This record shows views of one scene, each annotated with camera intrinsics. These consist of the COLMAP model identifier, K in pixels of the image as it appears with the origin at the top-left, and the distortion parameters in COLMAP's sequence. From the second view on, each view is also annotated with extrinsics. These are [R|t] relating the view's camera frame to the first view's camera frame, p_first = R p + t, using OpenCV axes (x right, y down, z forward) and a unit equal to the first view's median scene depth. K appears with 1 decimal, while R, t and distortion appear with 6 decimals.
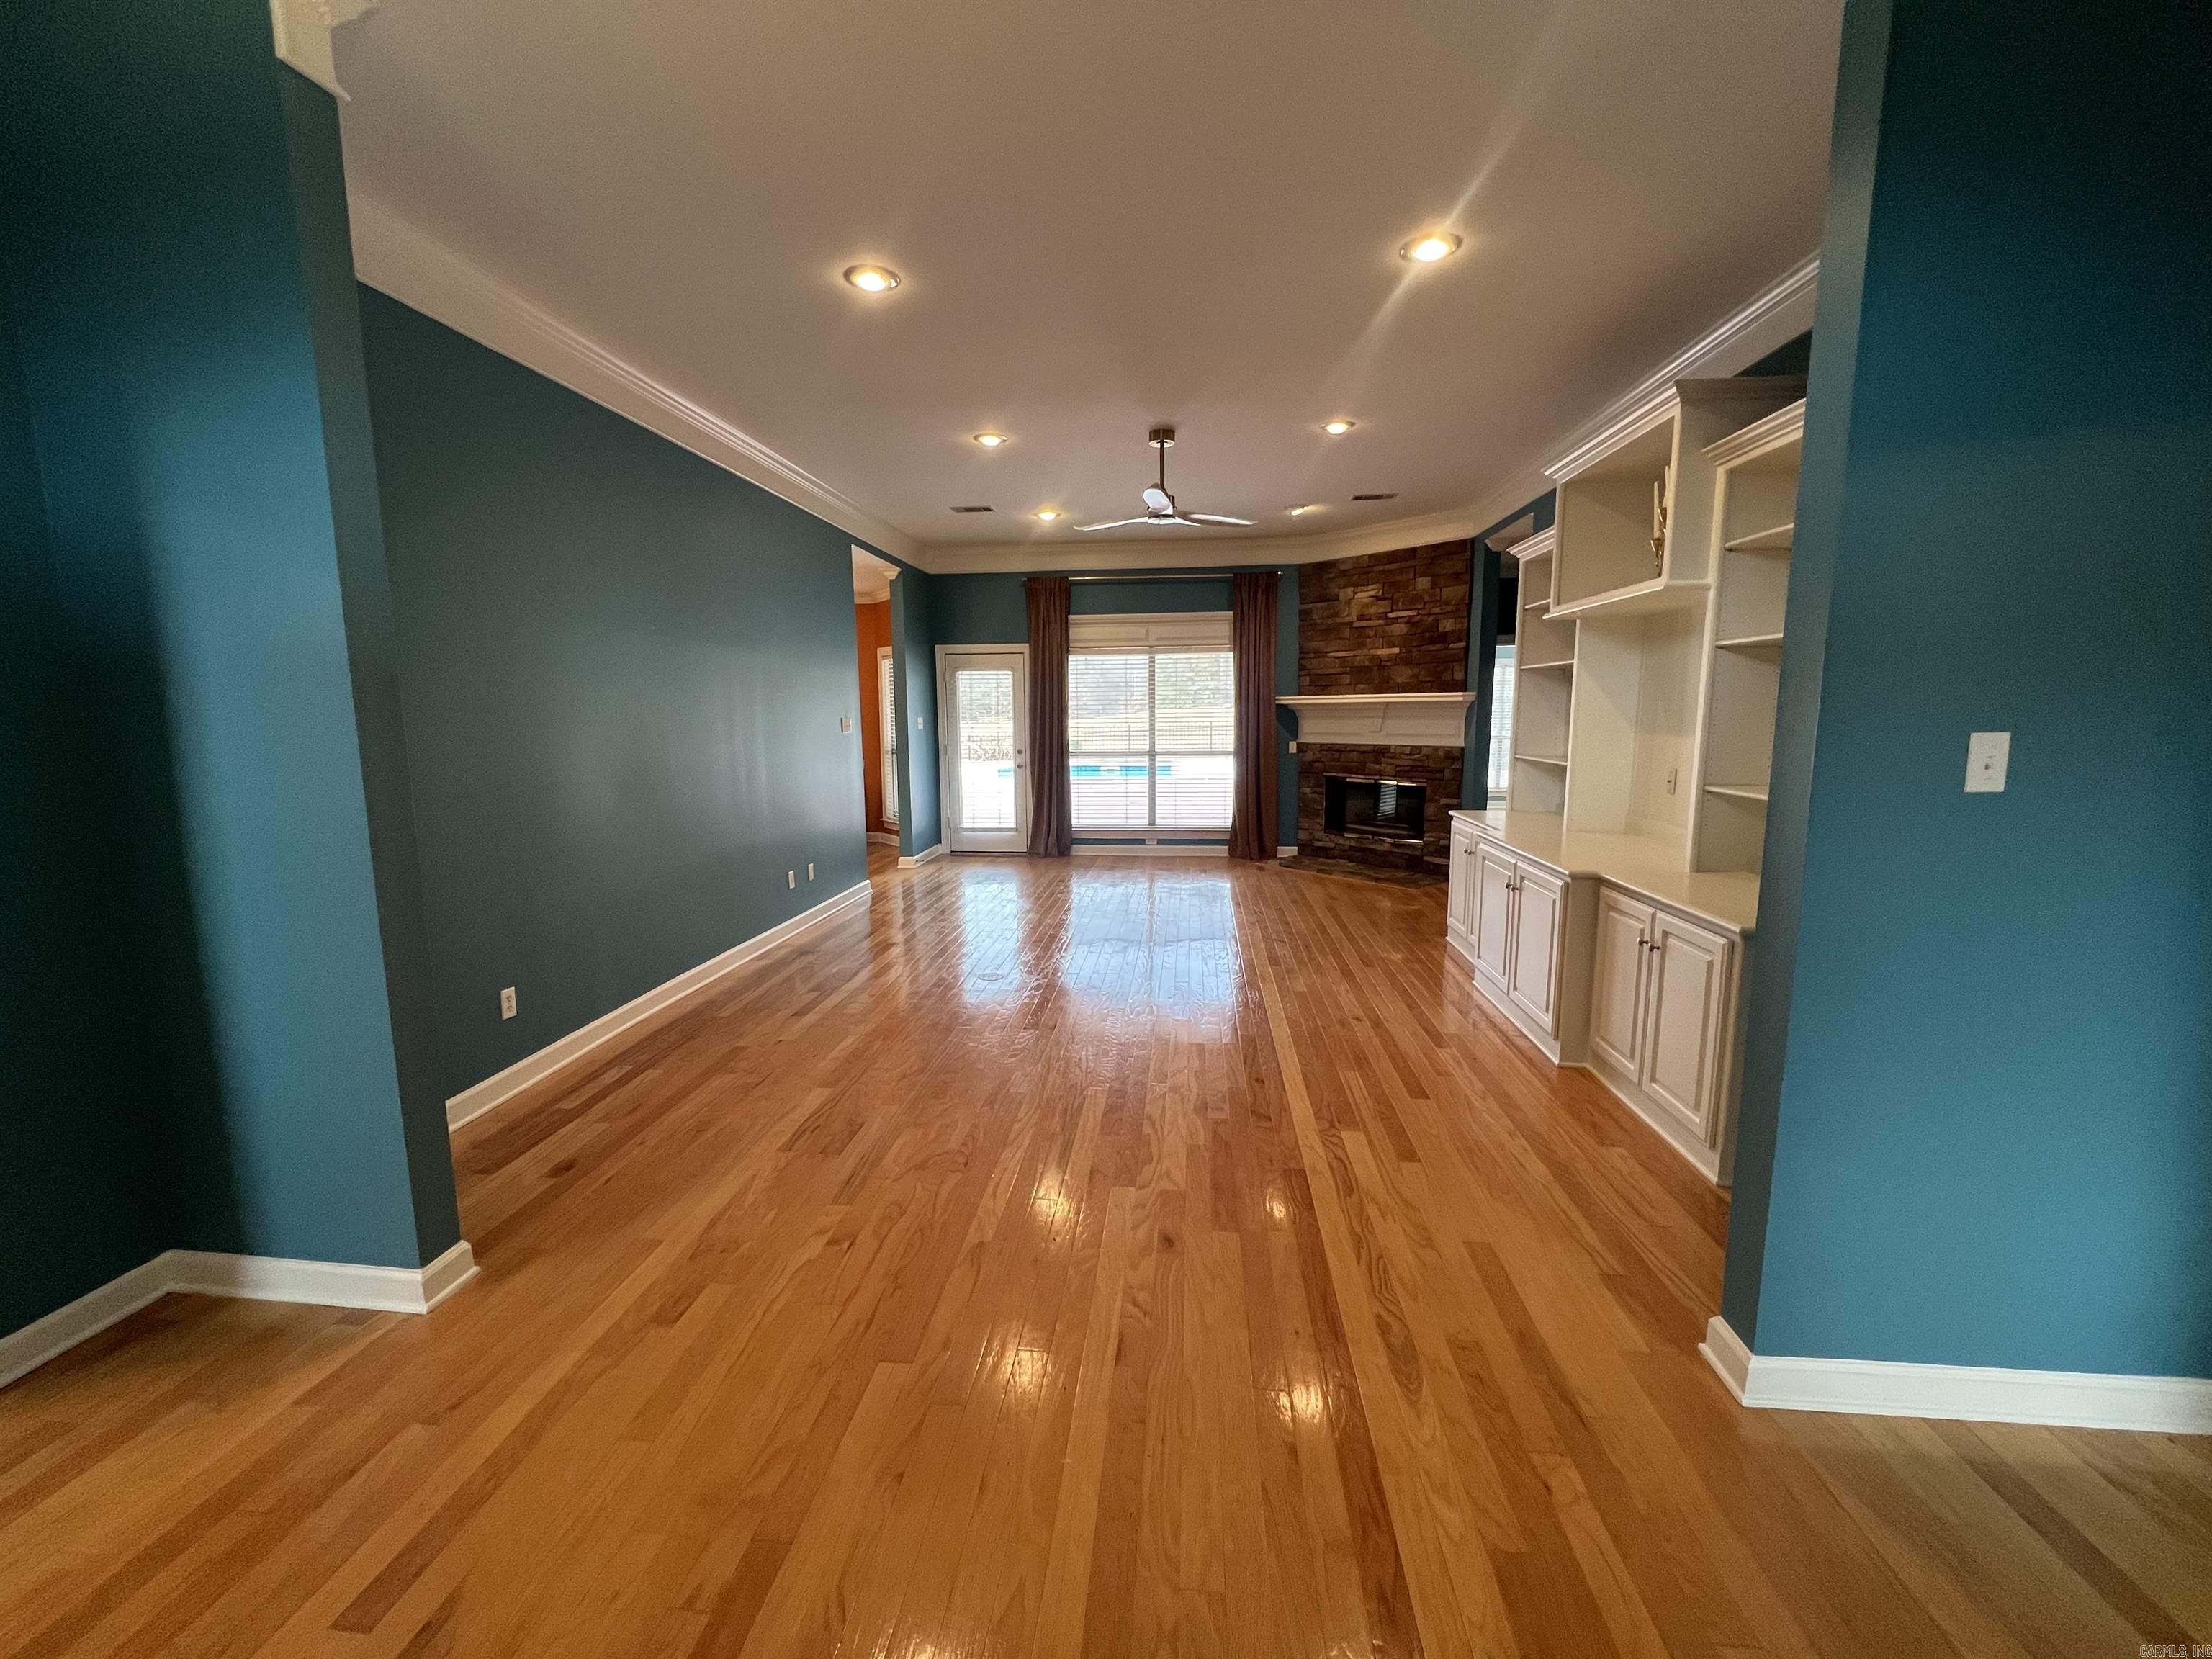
lens RADIAL K [[884.2, 0, 1103.5], [0, 884.2, 834.2], [0, 0, 1]] dist [-0.002410, 0.000923]
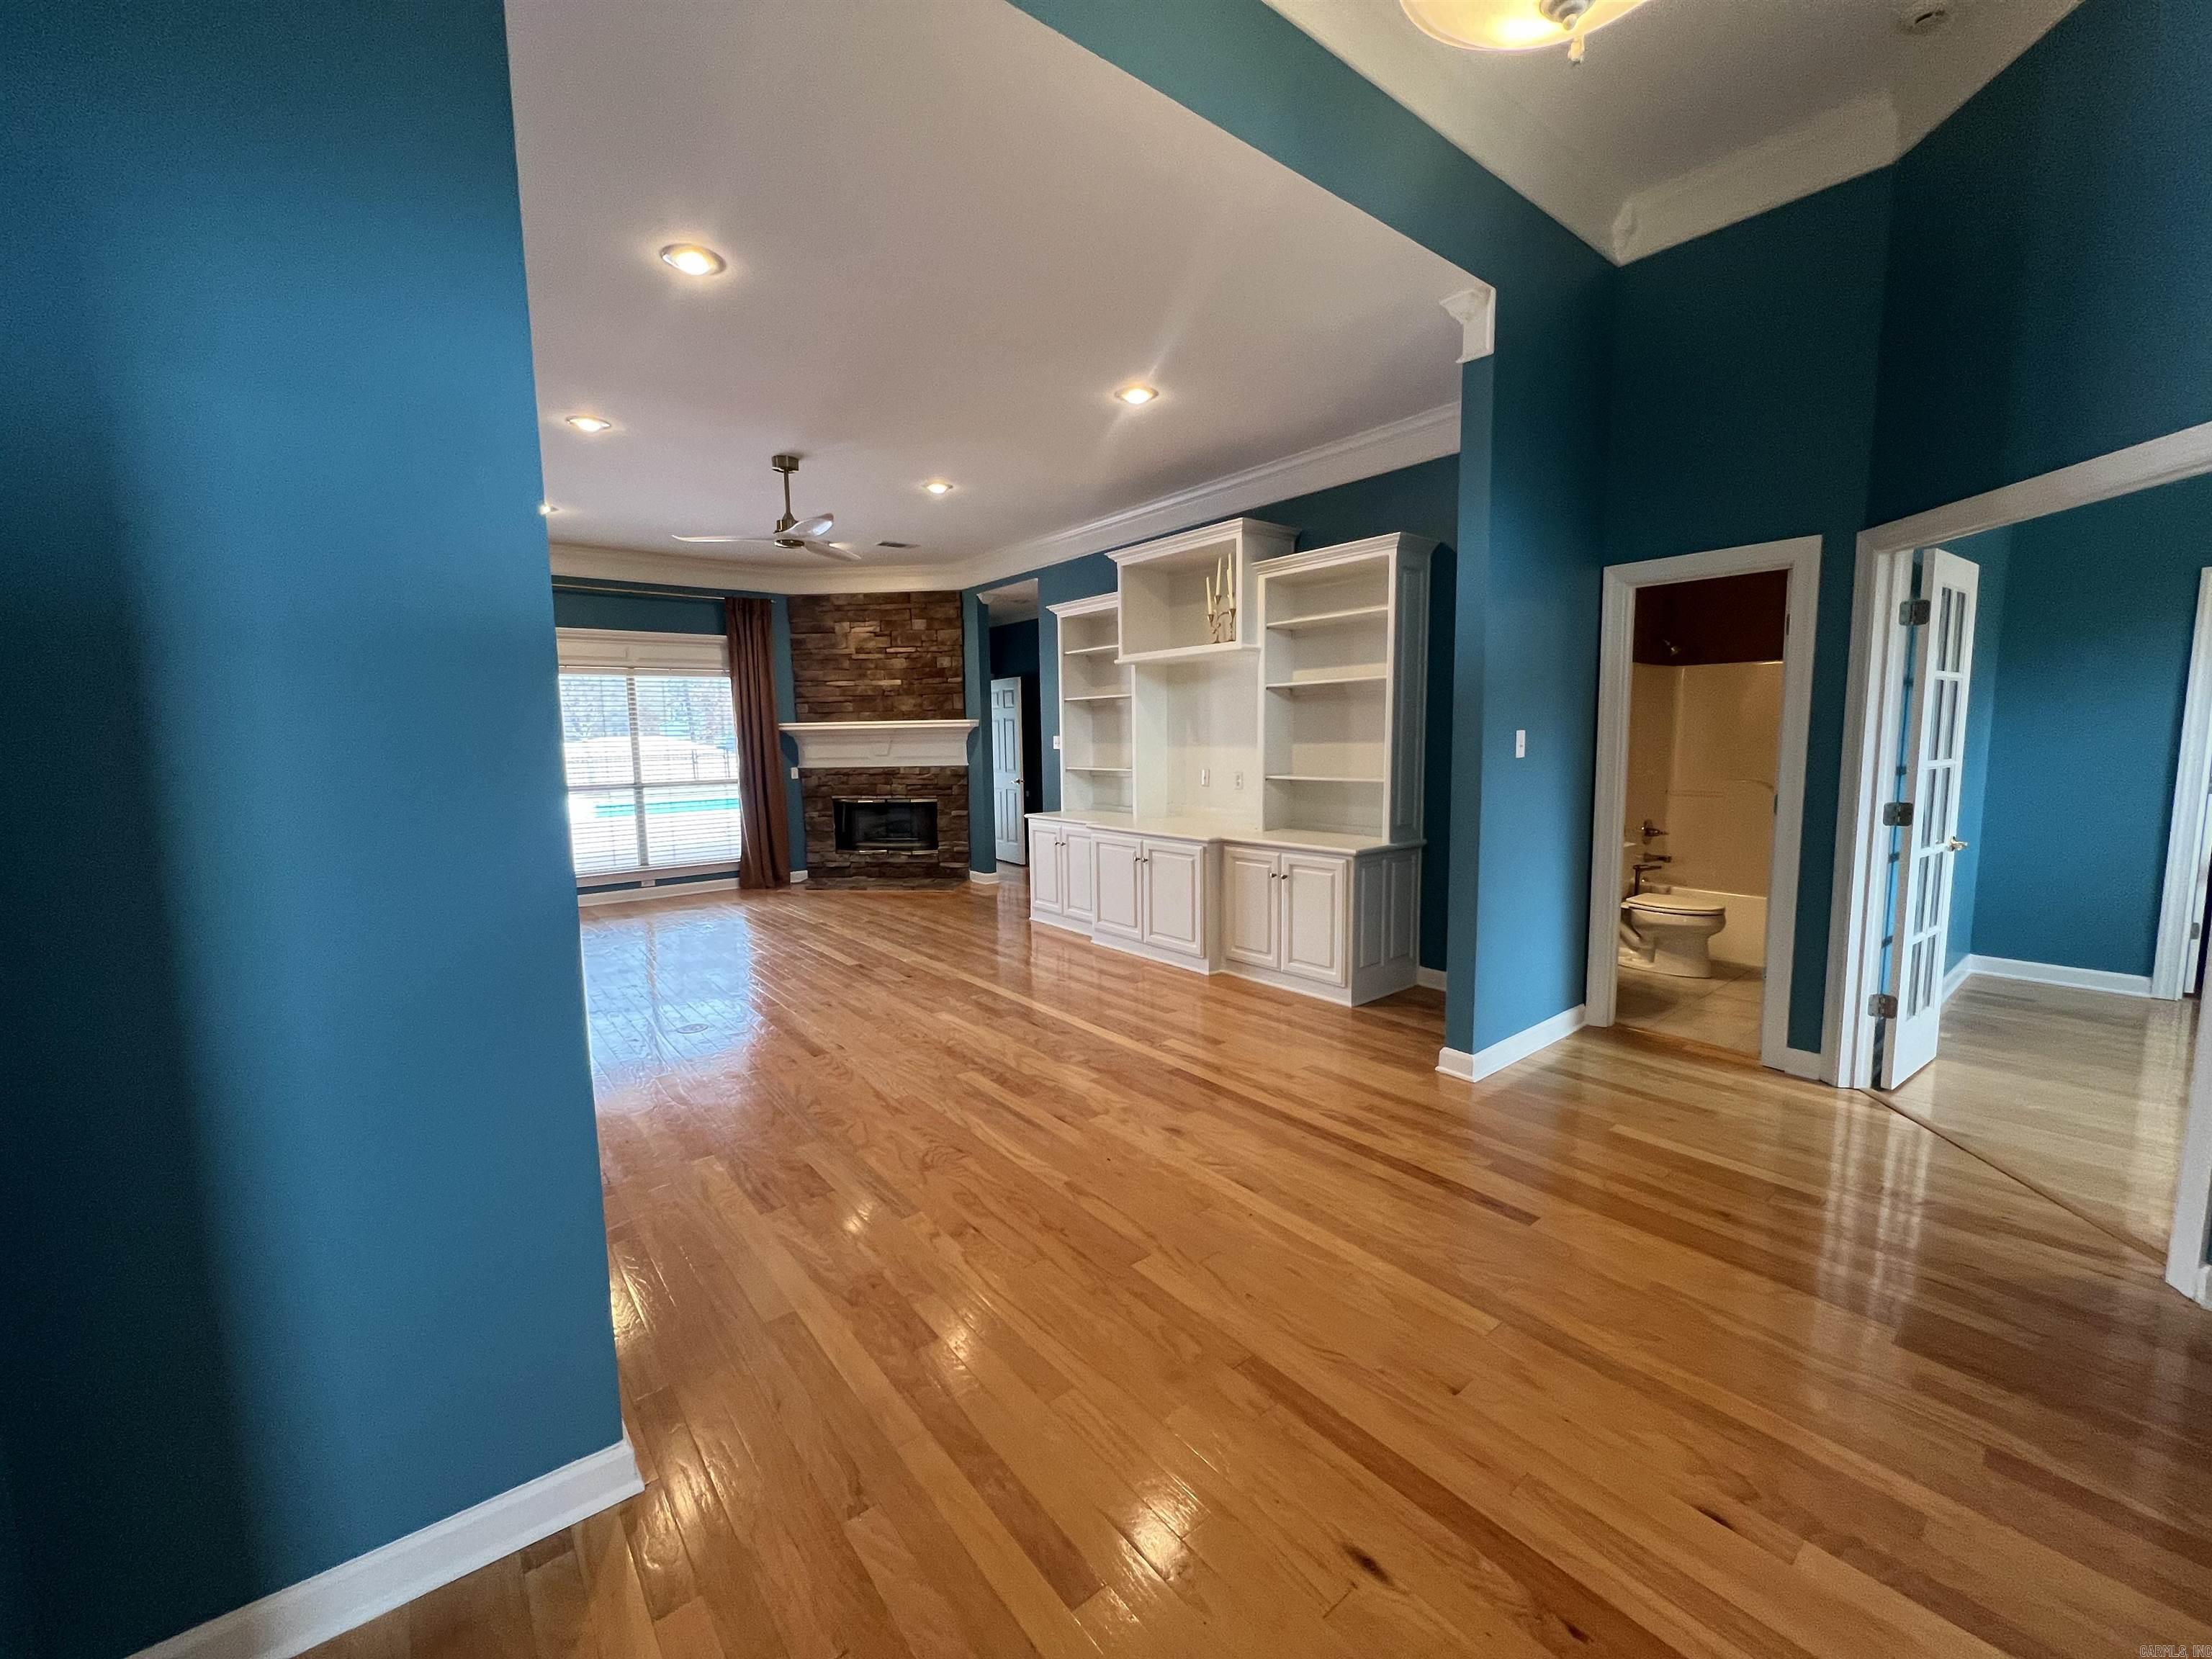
lens RADIAL K [[884.2, 0, 1104.5], [0, 884.2, 831.6], [0, 0, 1]] dist [-0.002410, 0.000923]
pose [[0.711905, -0.081060, 0.697582, -0.291557], [0.108710, 0.994063, 0.004570, 0.002761], [-0.693811, 0.072580, 0.716491, 0.036884]]
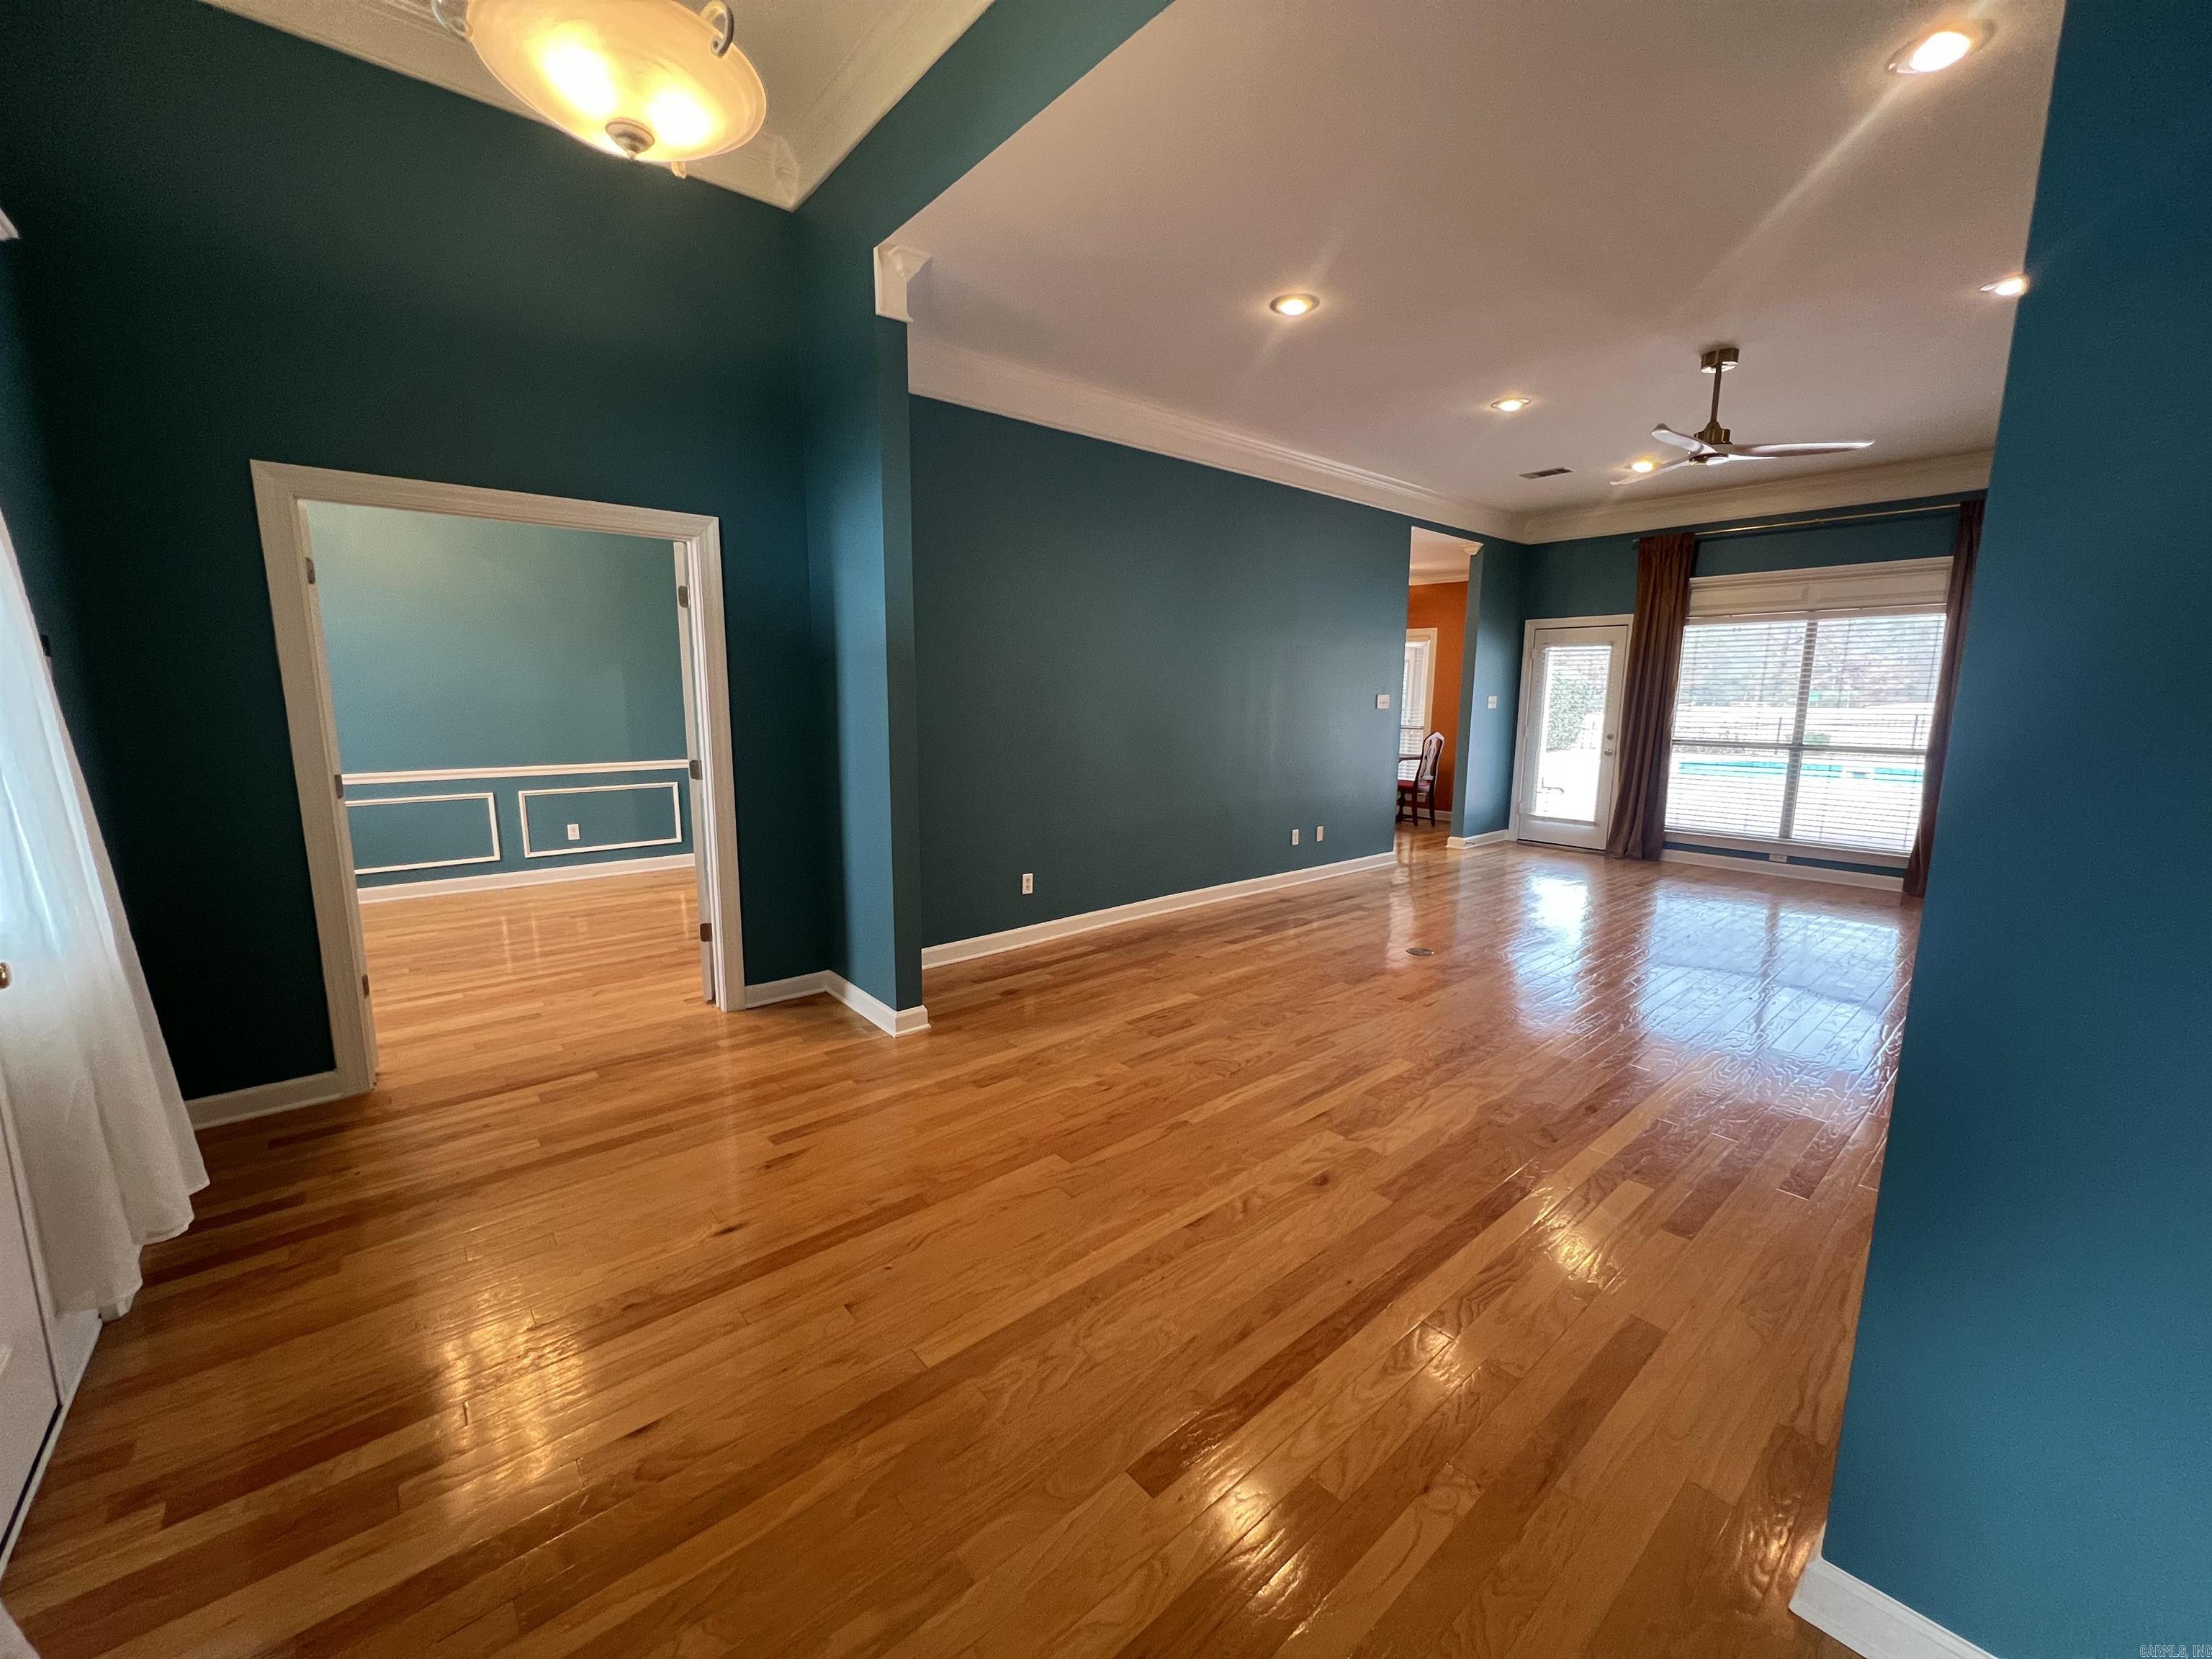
lens RADIAL K [[884.2, 0, 1102.2], [0, 884.2, 833.5], [0, 0, 1]] dist [-0.002410, 0.000923]
pose [[0.722119, 0.122036, -0.680919, 0.187500], [-0.107182, 0.992168, 0.064152, 0.000884], [0.683415, 0.026656, 0.729544, 0.007548]]
